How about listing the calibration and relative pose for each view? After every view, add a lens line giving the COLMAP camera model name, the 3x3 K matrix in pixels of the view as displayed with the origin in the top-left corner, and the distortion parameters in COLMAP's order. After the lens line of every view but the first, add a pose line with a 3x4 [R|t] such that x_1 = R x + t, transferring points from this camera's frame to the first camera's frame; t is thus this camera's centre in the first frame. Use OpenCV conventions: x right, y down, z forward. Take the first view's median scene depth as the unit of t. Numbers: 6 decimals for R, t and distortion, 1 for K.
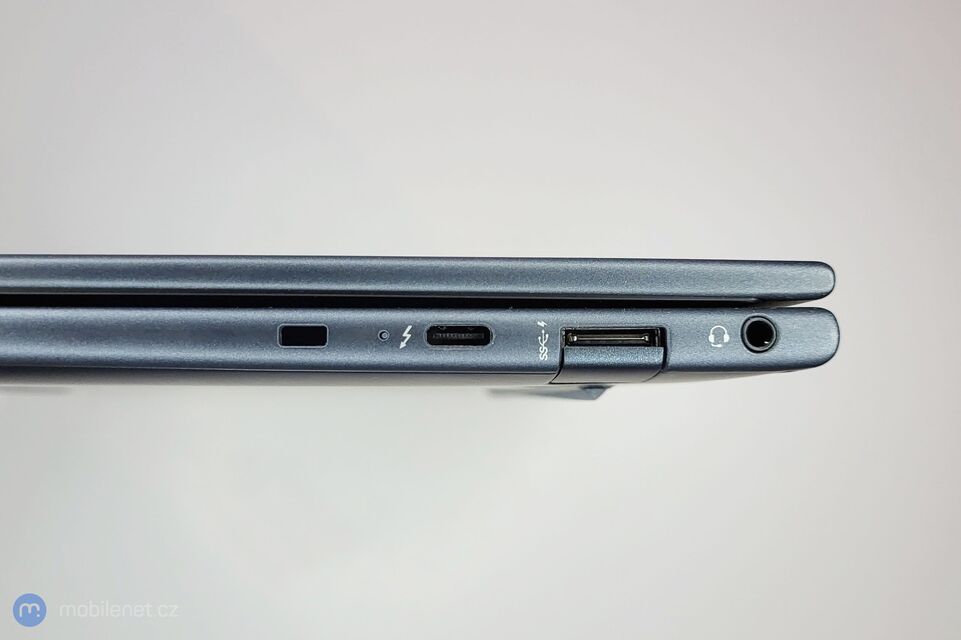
lens RADIAL K [[734.4, 0, 480.5], [0, 734.4, 320.0], [0, 0, 1]] dist [-0.014449, -0.000394]
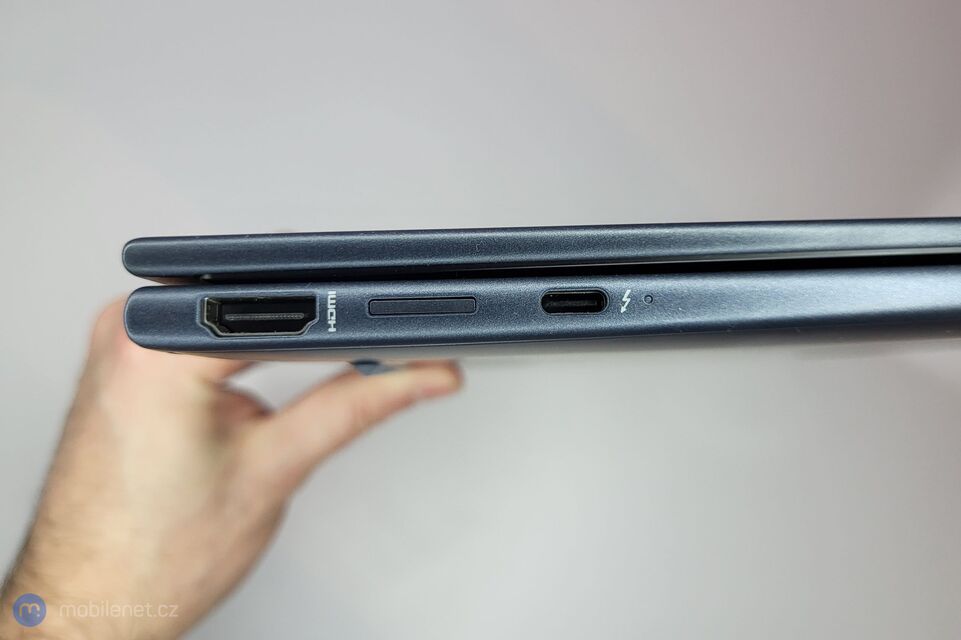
lens RADIAL K [[734.4, 0, 480.5], [0, 734.4, 320.0], [0, 0, 1]] dist [-0.014449, -0.000394]
pose [[0.991910, -0.049593, 0.116858, -0.284168], [0.045167, 0.998169, 0.040221, -0.001542], [-0.118639, -0.034618, 0.992334, -0.007927]]
